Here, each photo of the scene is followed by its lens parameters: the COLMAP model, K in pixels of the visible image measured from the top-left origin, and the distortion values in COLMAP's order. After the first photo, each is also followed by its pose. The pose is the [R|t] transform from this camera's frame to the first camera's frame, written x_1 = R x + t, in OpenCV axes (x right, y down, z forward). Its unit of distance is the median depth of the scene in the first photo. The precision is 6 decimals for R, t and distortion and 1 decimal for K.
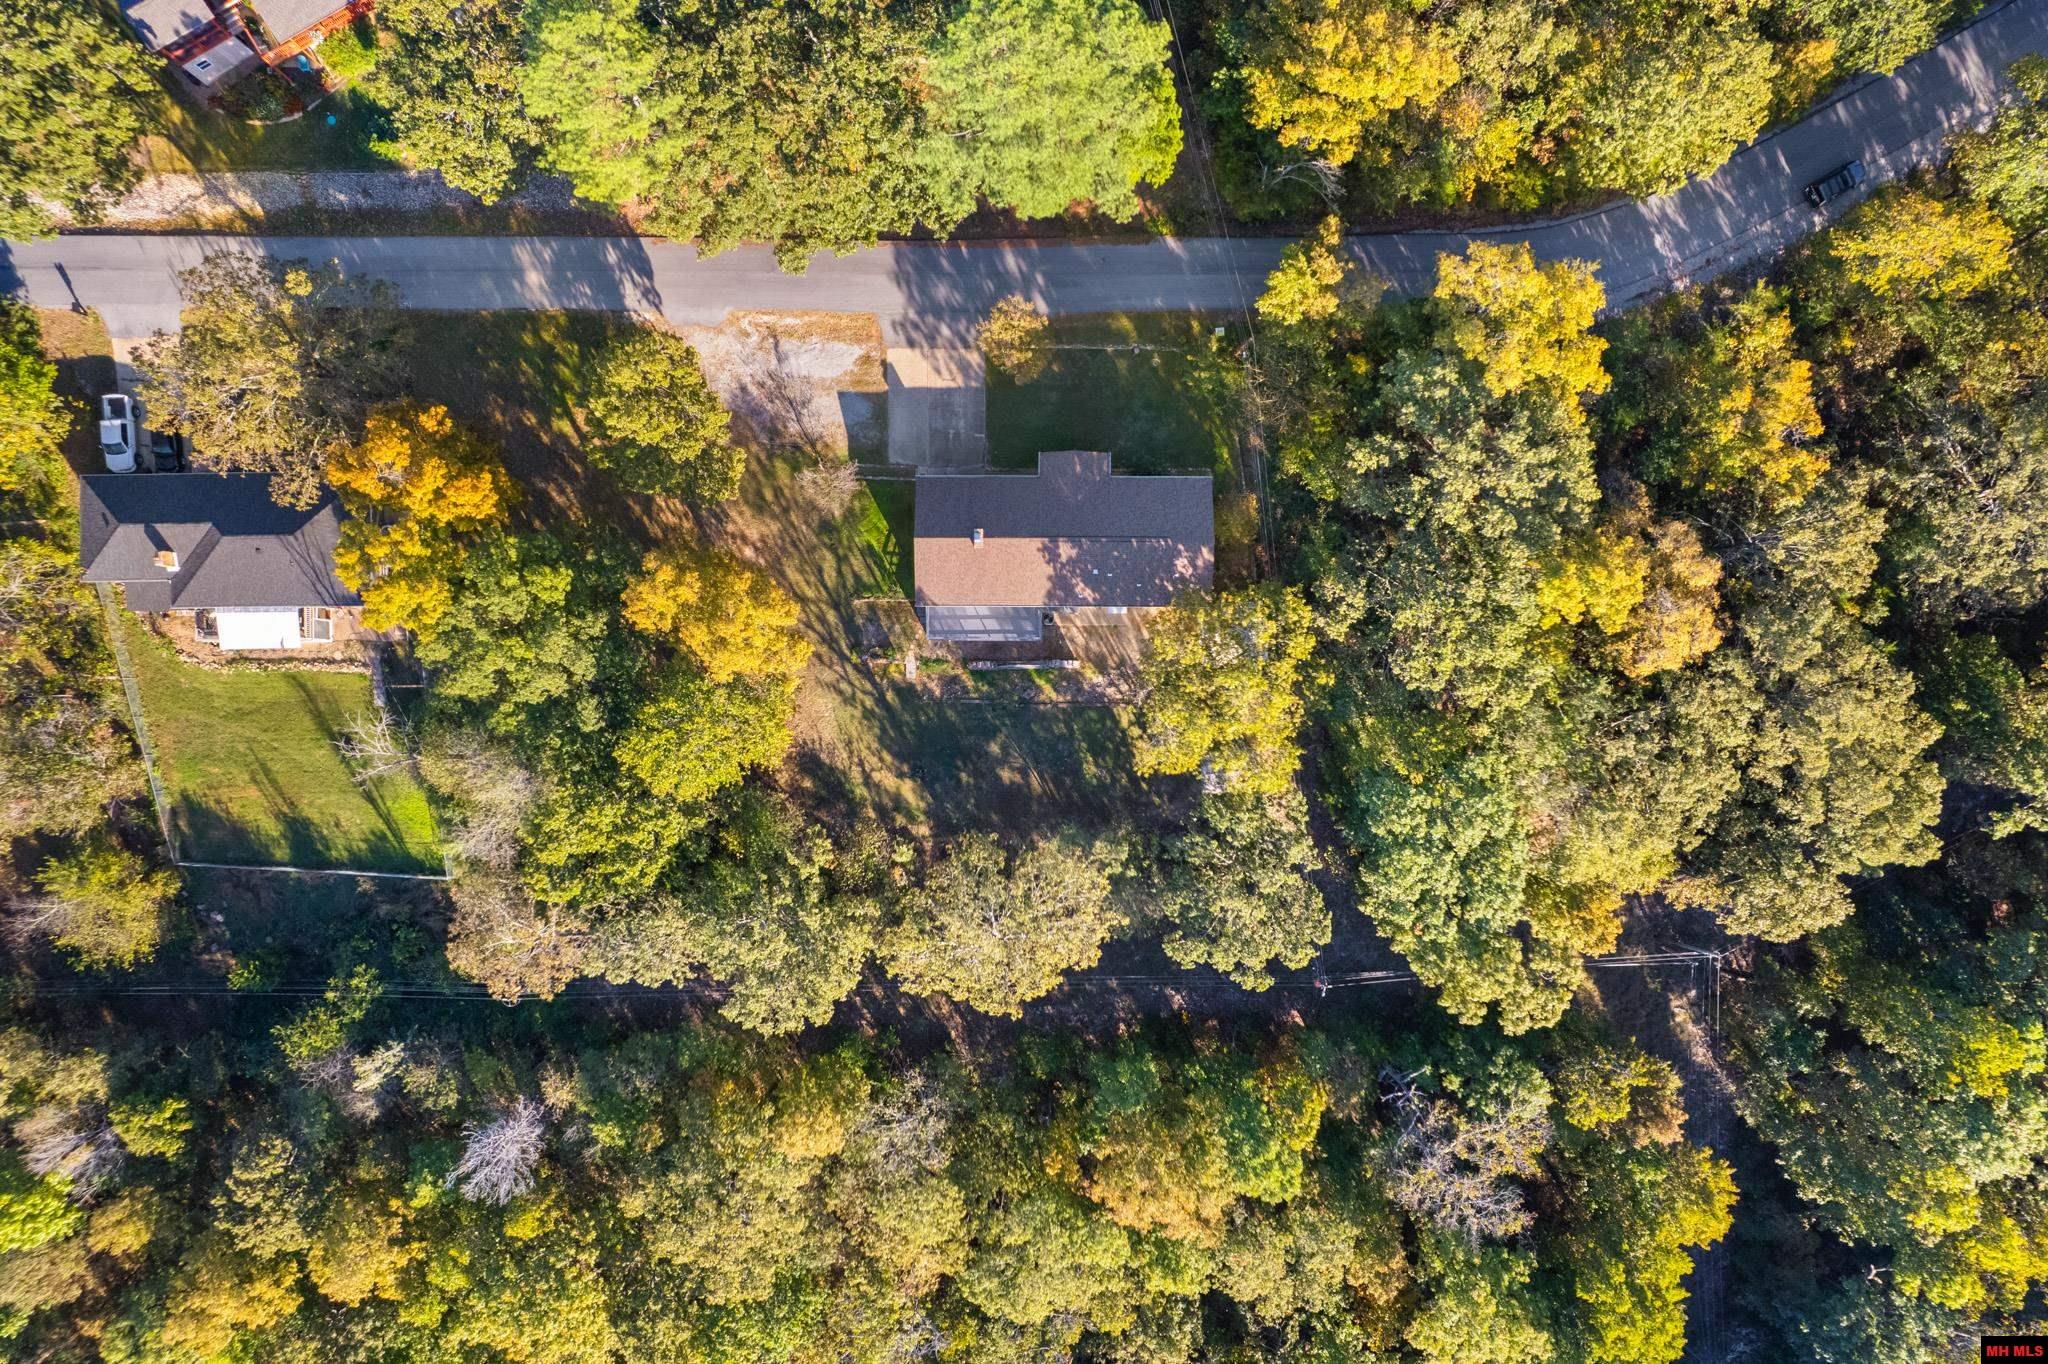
lens RADIAL K [[1317.9, 0, 1036.9], [0, 1317.9, 687.8], [0, 0, 1]] dist [-0.086255, 0.070926]
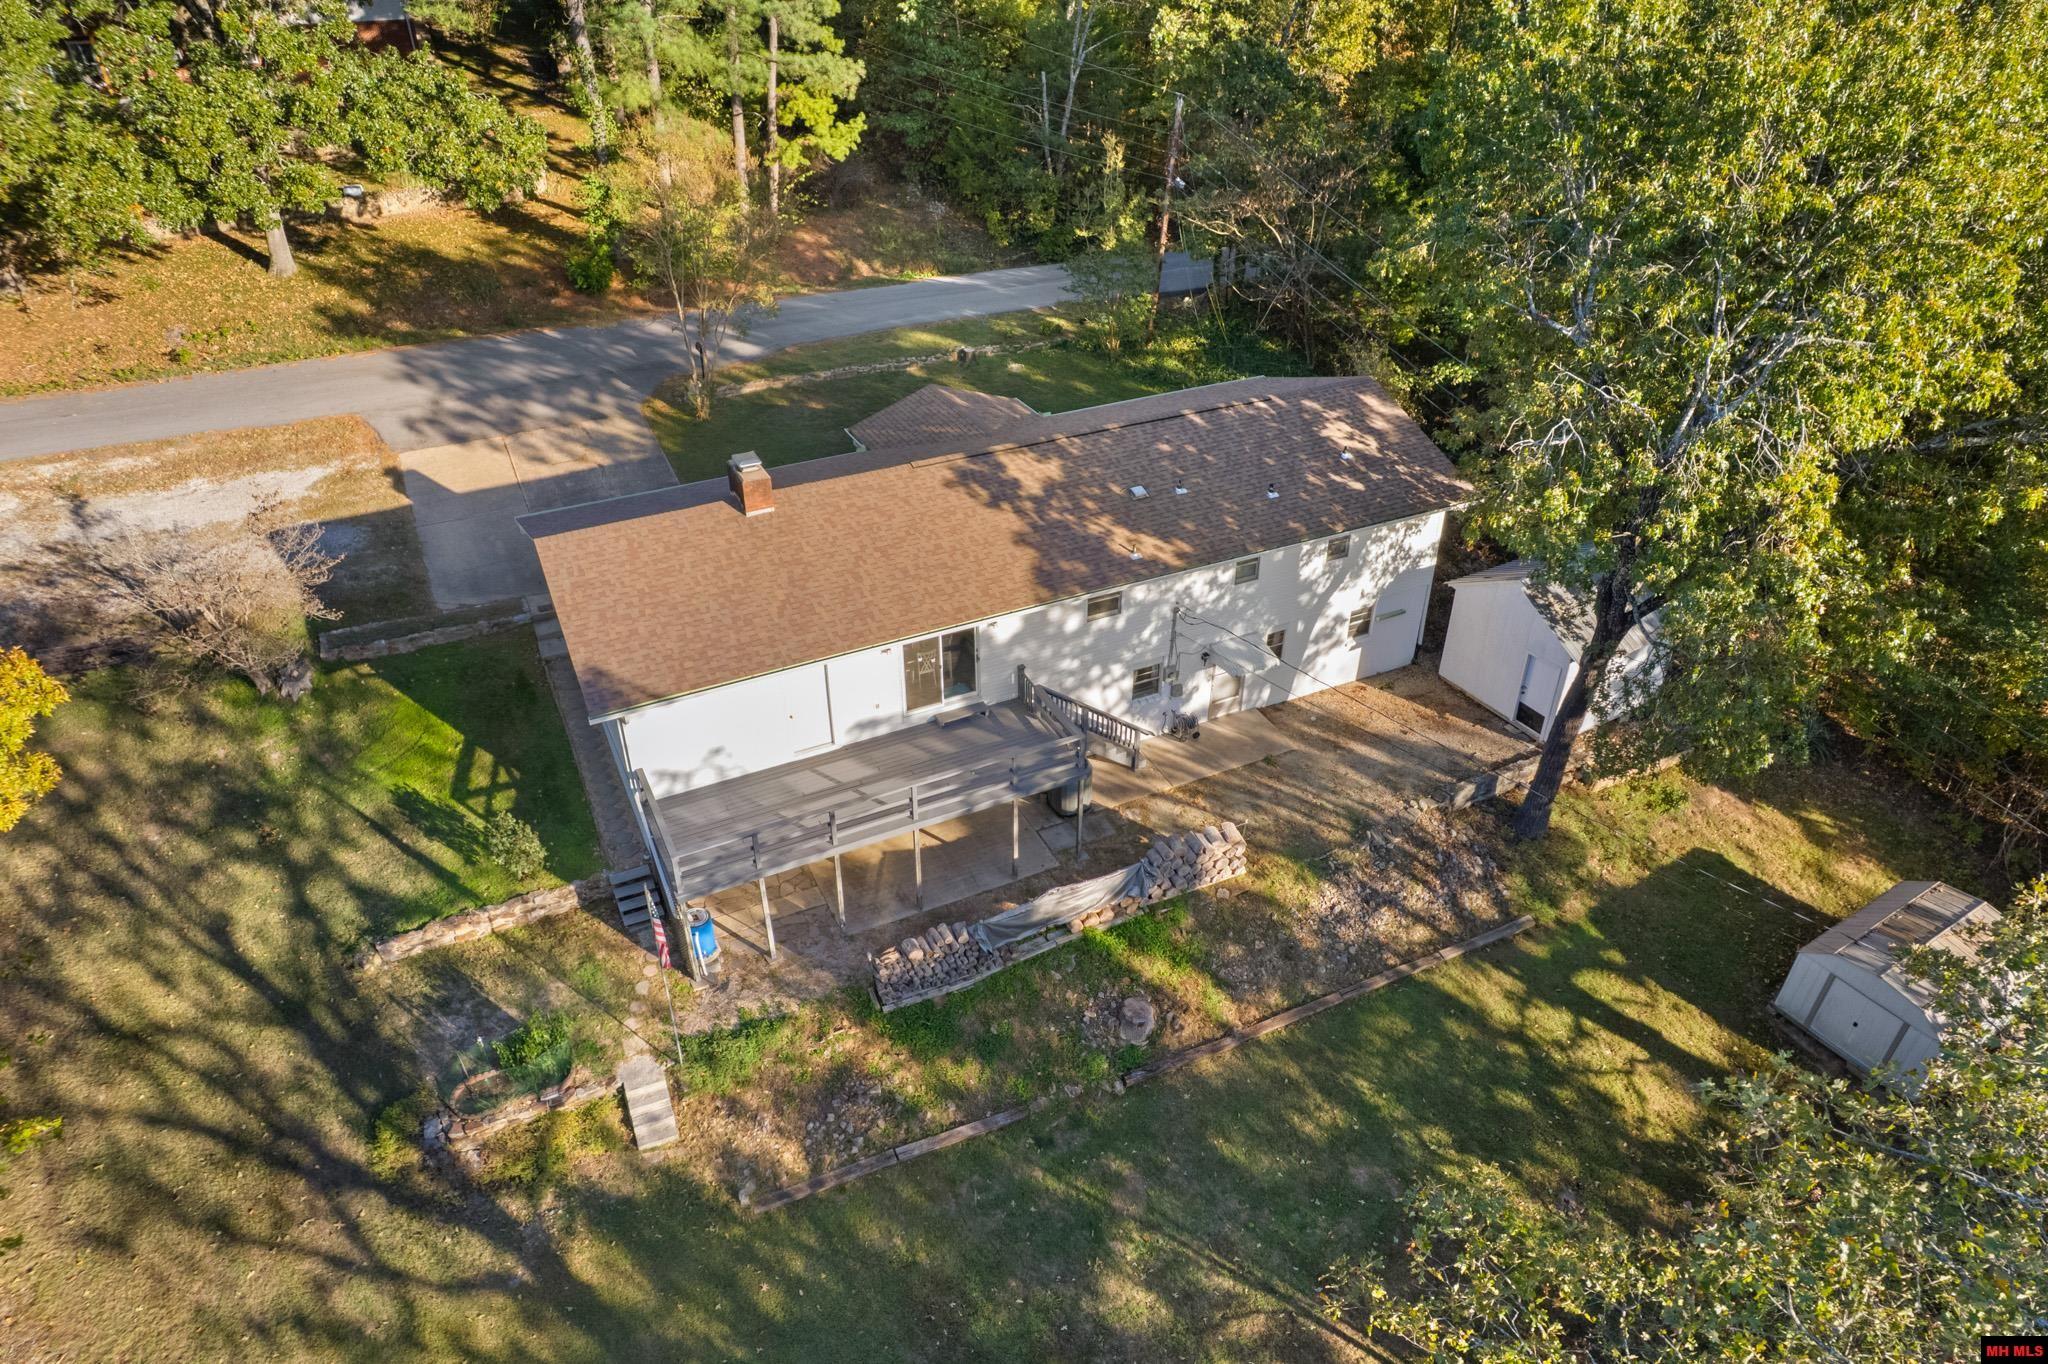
lens RADIAL K [[1317.9, 0, 1036.9], [0, 1317.9, 687.8], [0, 0, 1]] dist [-0.086255, 0.070926]
pose [[0.892665, -0.247120, 0.376936, -0.104017], [0.450695, 0.498299, -0.740656, 0.152207], [-0.004796, 0.831041, 0.556190, 0.817045]]
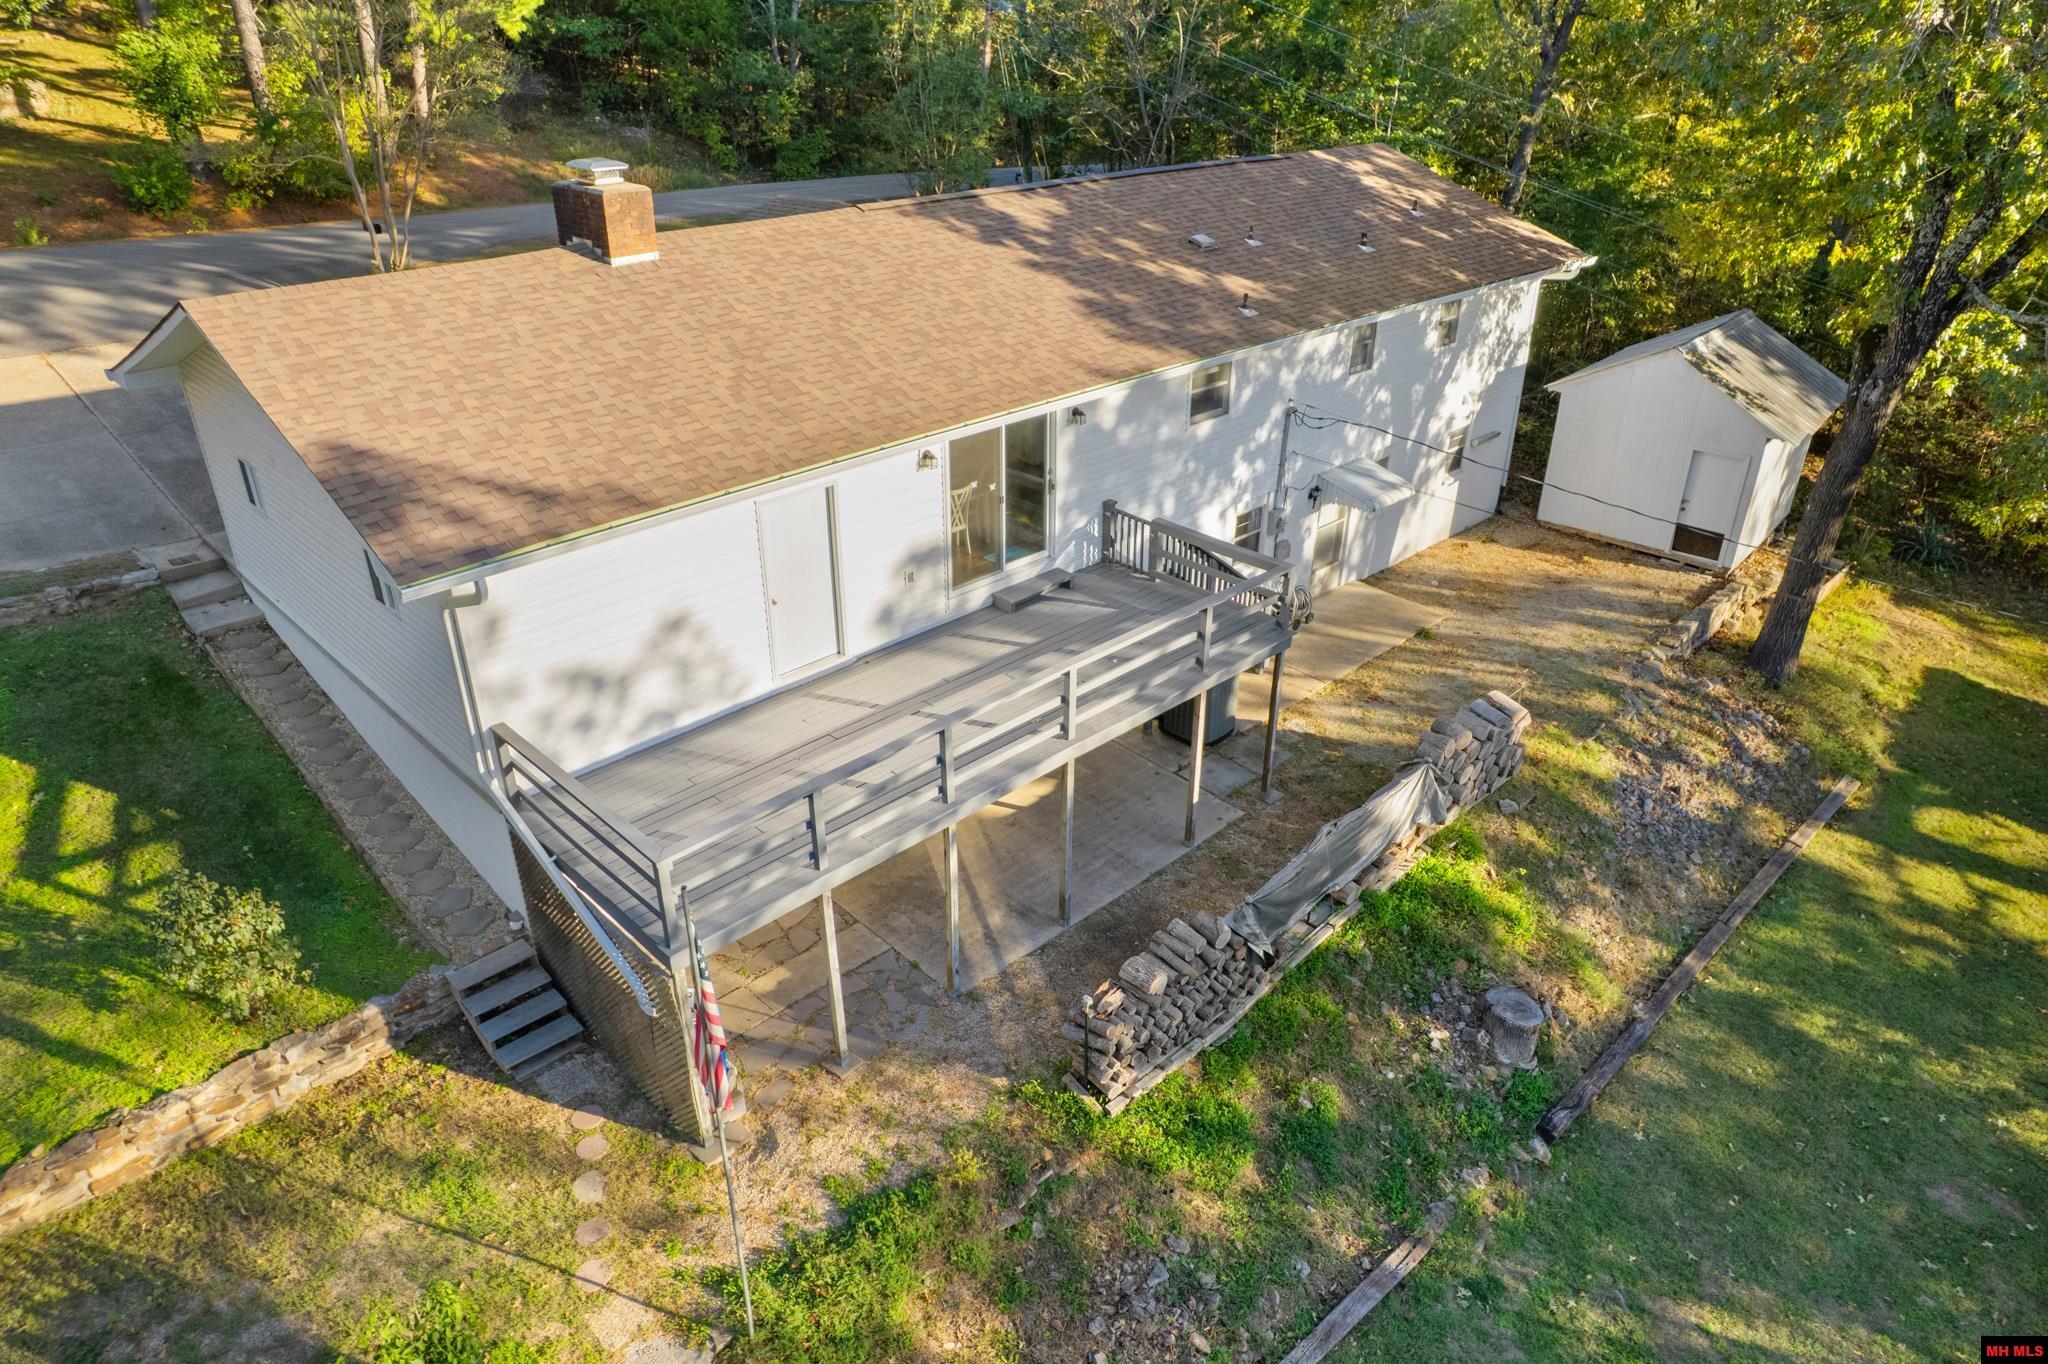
lens RADIAL K [[1317.9, 0, 1036.9], [0, 1317.9, 687.8], [0, 0, 1]] dist [-0.086255, 0.070926]
pose [[0.702655, -0.330128, 0.630311, -0.121183], [0.711396, 0.343222, -0.613282, 0.036946], [-0.013875, 0.879326, 0.476018, 0.917578]]
